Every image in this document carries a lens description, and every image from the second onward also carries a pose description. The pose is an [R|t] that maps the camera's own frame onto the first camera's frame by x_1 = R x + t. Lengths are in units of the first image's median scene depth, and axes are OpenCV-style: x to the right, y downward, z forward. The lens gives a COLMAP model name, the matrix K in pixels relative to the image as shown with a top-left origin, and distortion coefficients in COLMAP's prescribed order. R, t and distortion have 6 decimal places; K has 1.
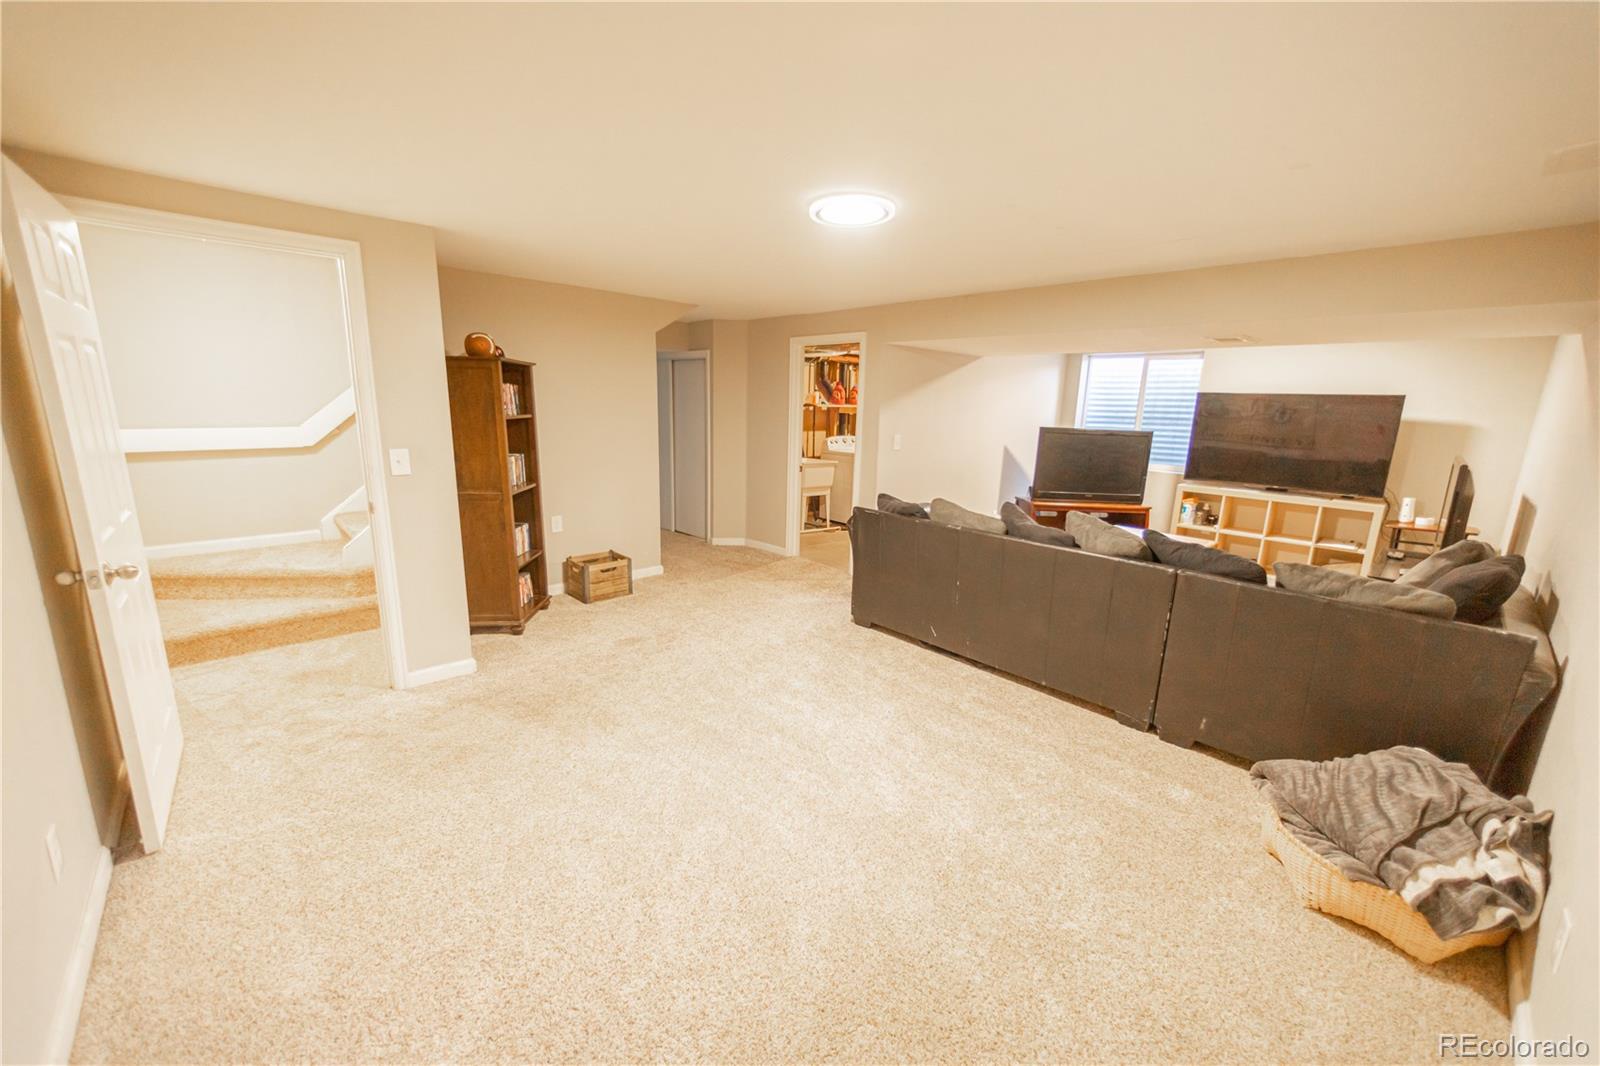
lens RADIAL K [[613.9, 0, 804.6], [0, 613.9, 532.3], [0, 0, 1]] dist [0.008022, -0.000179]
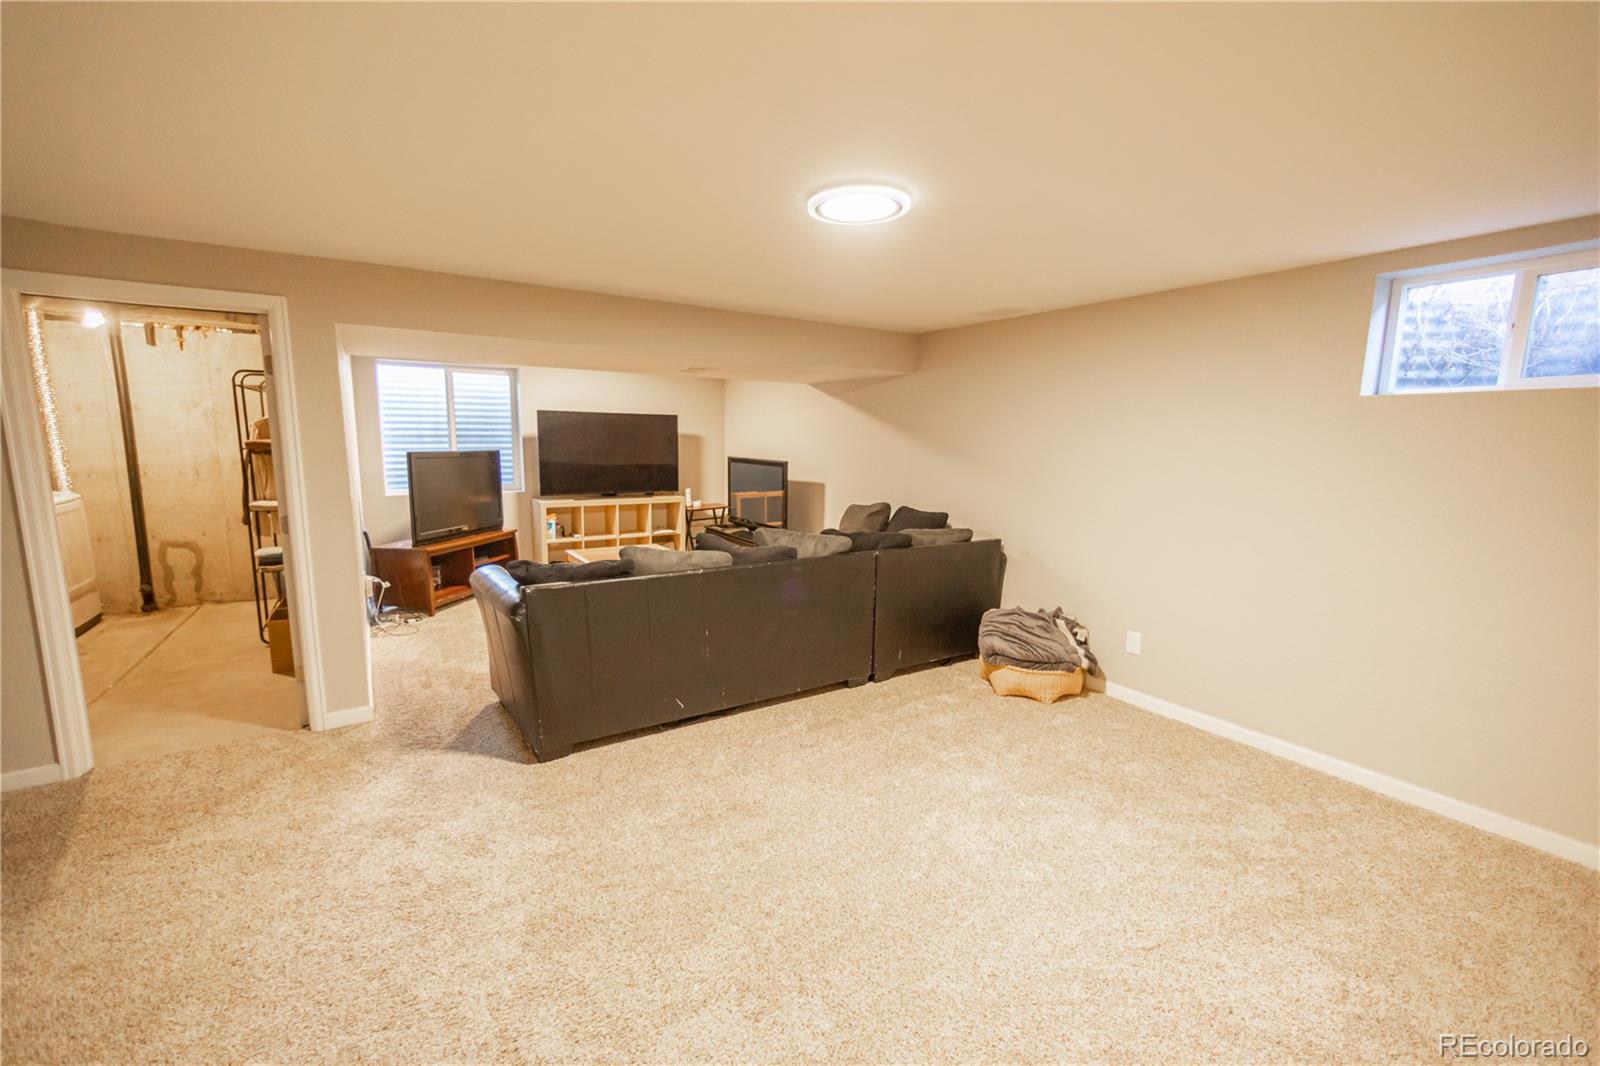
lens RADIAL K [[646.7, 0, 805.5], [0, 646.7, 533.5], [0, 0, 1]] dist [0.002300, -0.005343]
pose [[0.184887, -0.166161, 0.968611, -0.390020], [0.198781, 0.971554, 0.128723, -0.092792], [-0.962446, 0.168742, 0.212657, 0.453527]]
